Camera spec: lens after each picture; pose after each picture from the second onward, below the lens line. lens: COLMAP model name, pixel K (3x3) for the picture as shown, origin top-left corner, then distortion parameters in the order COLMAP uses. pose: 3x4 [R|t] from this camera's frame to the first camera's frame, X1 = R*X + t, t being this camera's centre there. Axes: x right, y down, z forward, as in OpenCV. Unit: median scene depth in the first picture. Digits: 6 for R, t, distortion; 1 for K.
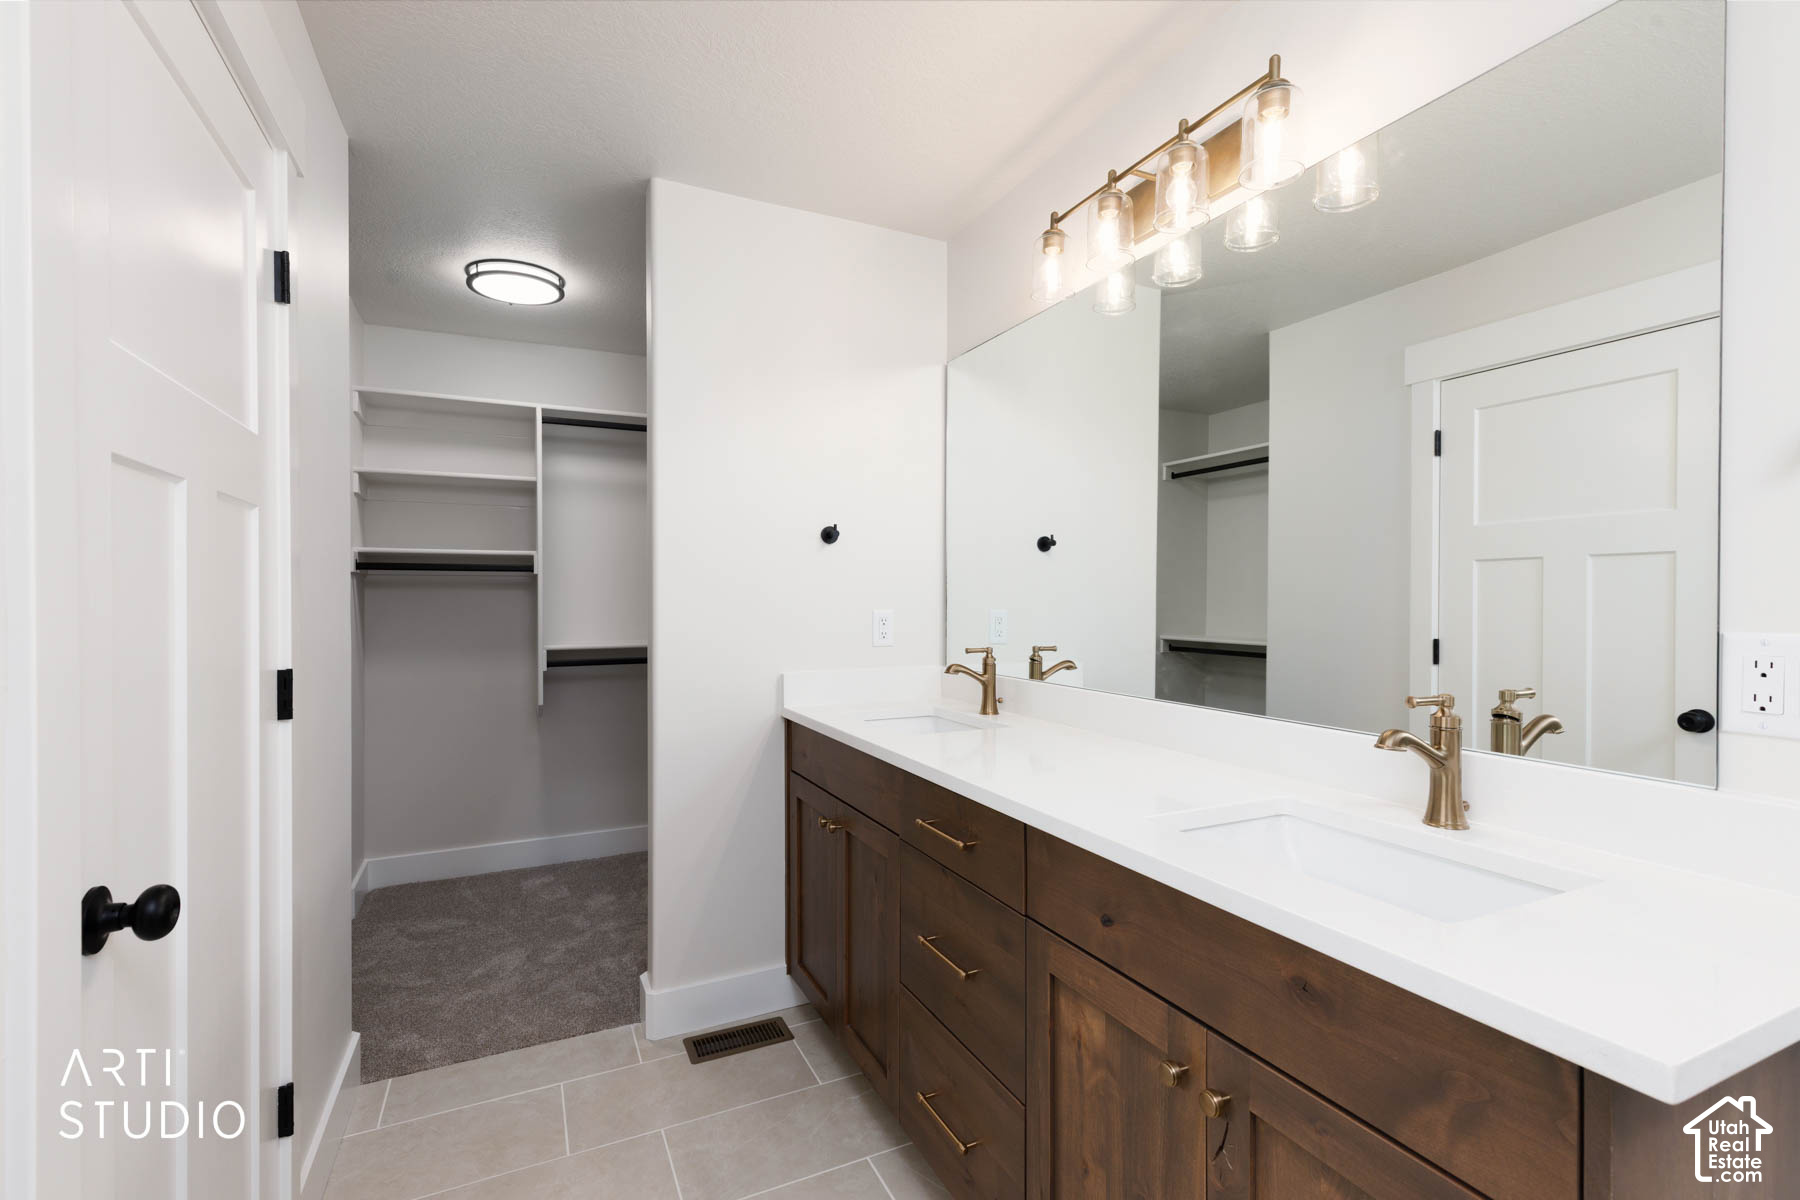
lens RADIAL K [[800.8, 0, 861.2], [0, 800.8, 592.0], [0, 0, 1]] dist [0.009498, -0.000404]
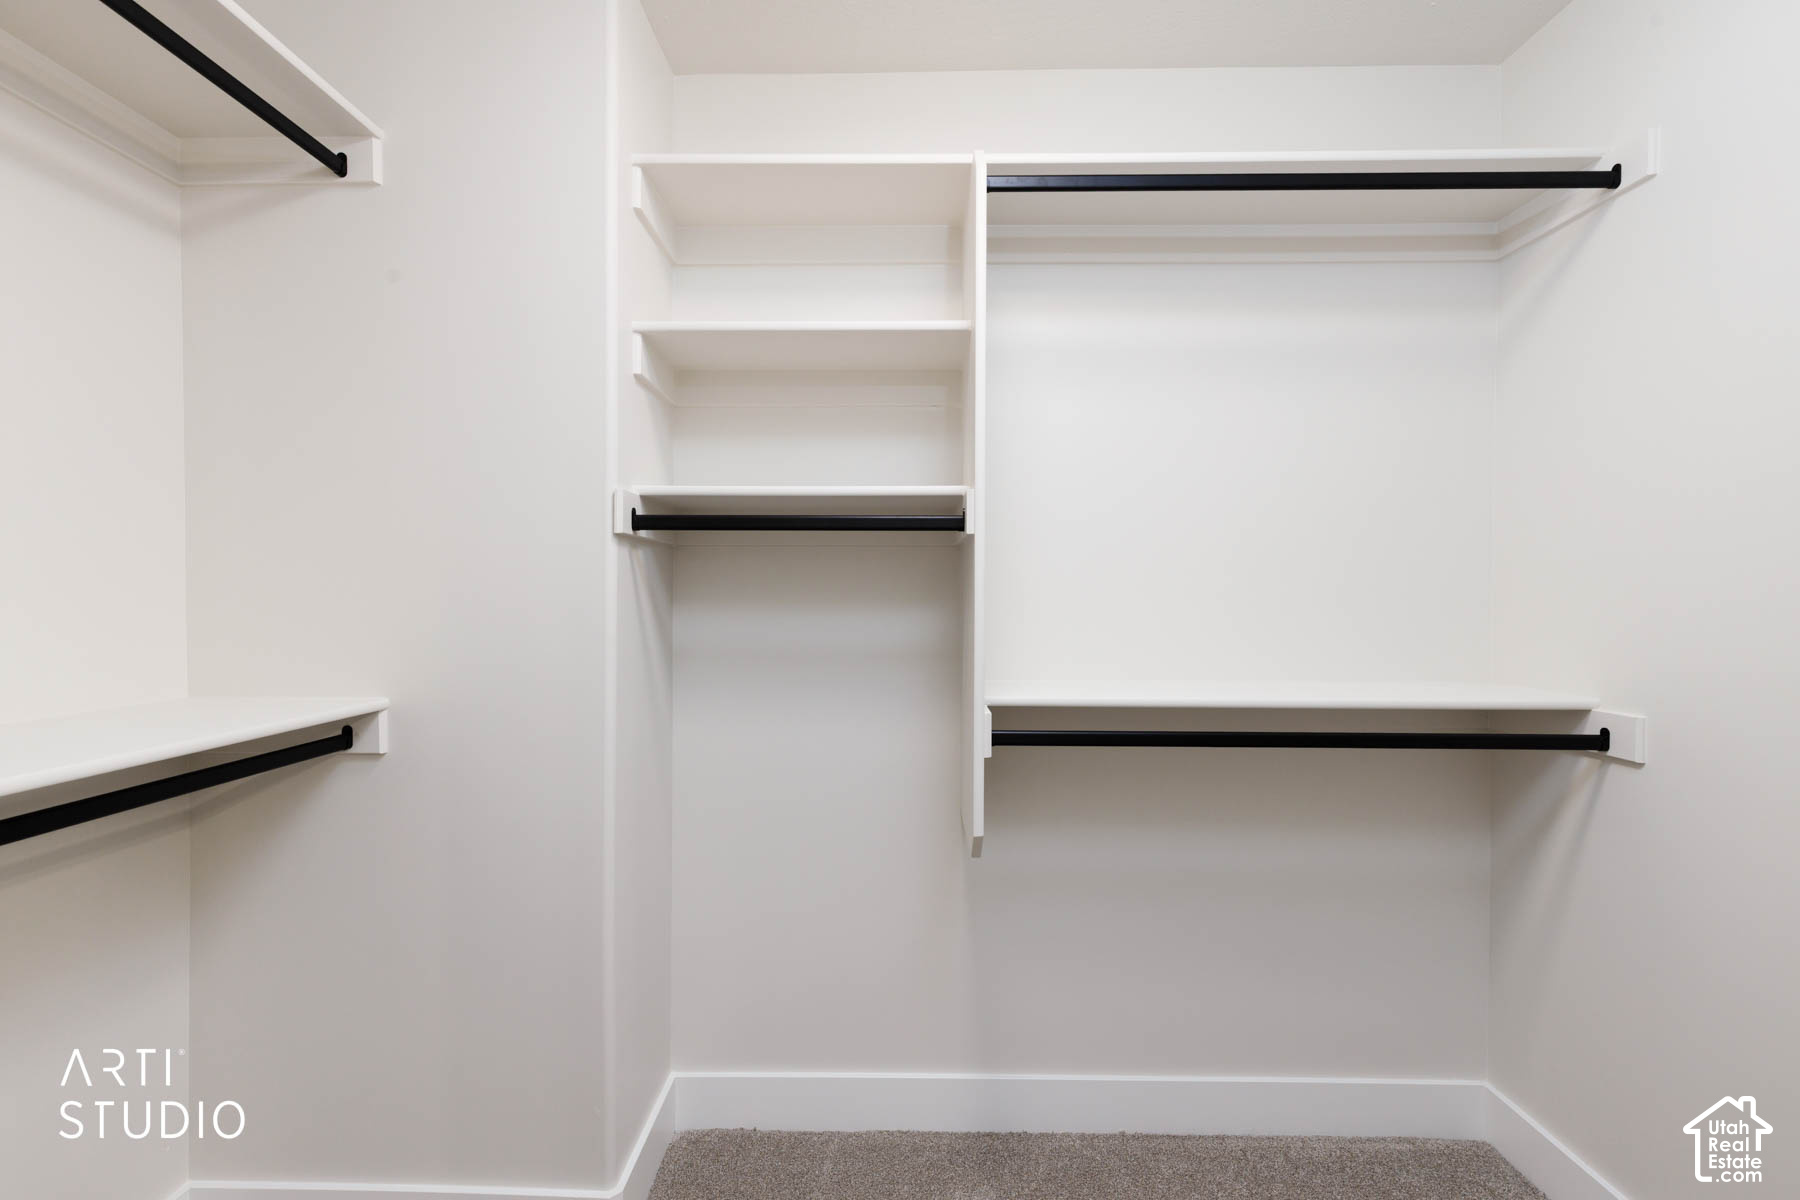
lens RADIAL K [[800.8, 0, 905.6], [0, 800.8, 590.3], [0, 0, 1]] dist [0.009498, -0.000404]
pose [[0.892998, 0.012687, -0.449881, -0.237926], [-0.008324, 0.999897, 0.011677, 0.003731], [0.449983, -0.006683, 0.893012, 0.588388]]
